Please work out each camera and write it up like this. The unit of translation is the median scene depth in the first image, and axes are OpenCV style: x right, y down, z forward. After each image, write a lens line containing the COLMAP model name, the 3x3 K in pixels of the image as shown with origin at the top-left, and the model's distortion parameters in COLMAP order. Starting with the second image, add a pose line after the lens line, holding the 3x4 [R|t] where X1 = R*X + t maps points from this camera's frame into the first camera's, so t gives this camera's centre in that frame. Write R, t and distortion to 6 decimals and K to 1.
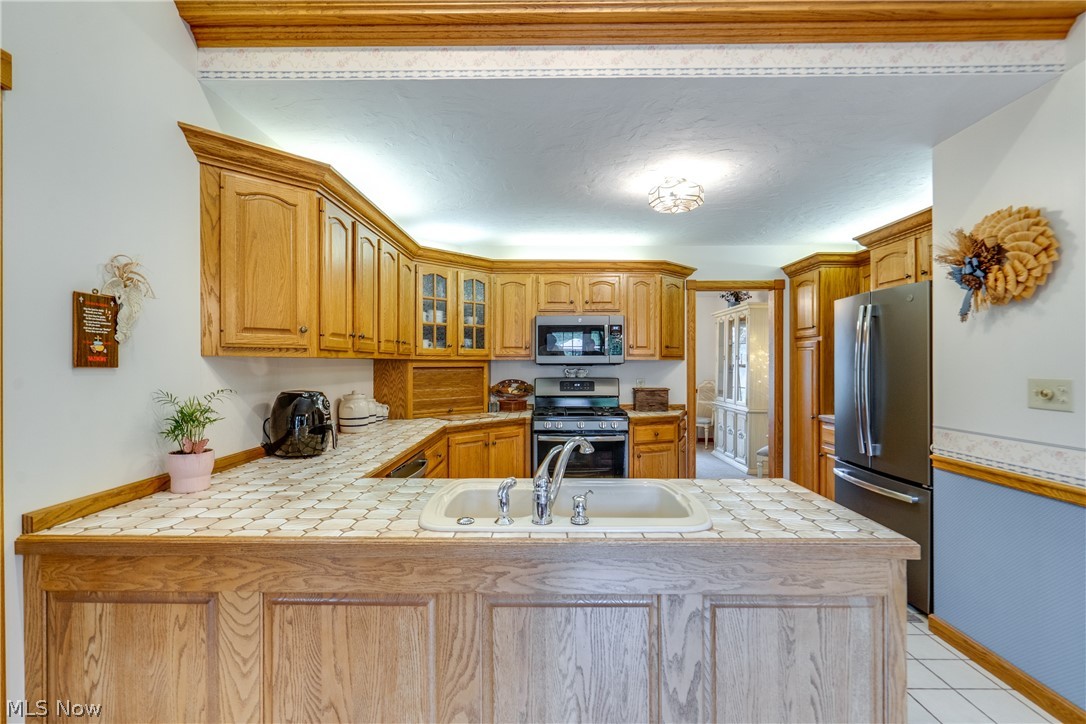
lens RADIAL K [[496.5, 0, 545.4], [0, 496.5, 354.1], [0, 0, 1]] dist [-0.012629, 0.003779]
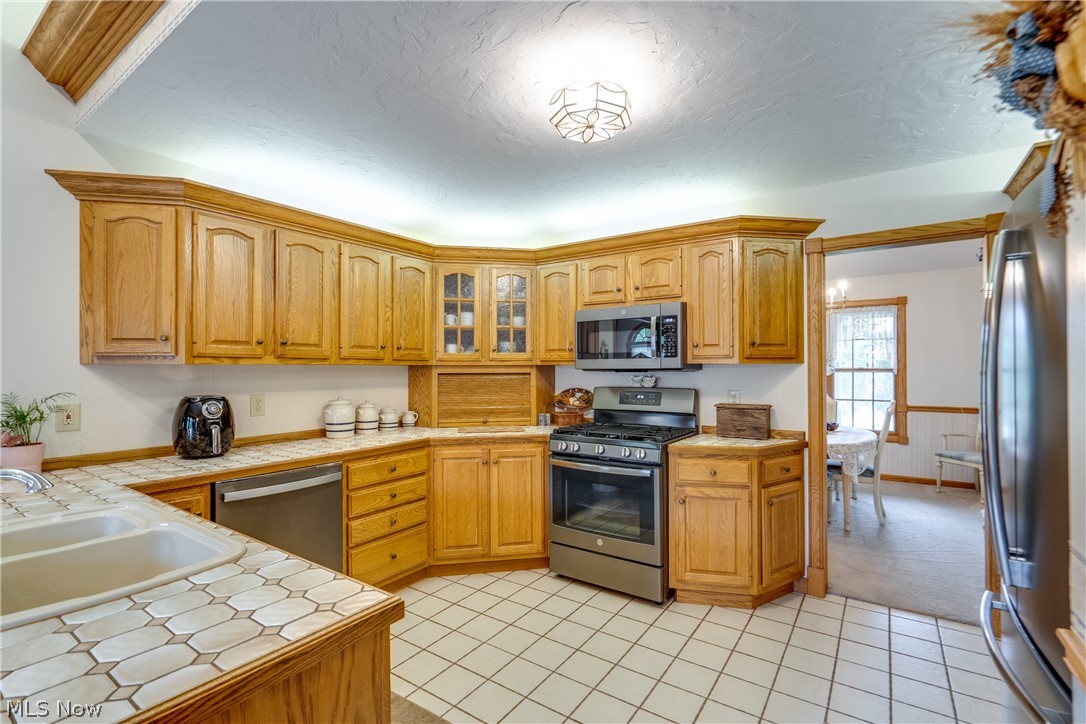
lens RADIAL K [[496.5, 0, 541.3], [0, 496.5, 361.6], [0, 0, 1]] dist [-0.012629, 0.003779]
pose [[0.828129, -0.010885, -0.560432, 0.434361], [0.013398, 0.999910, 0.000377, 0.006083], [0.560377, -0.007821, 0.828200, 0.324328]]
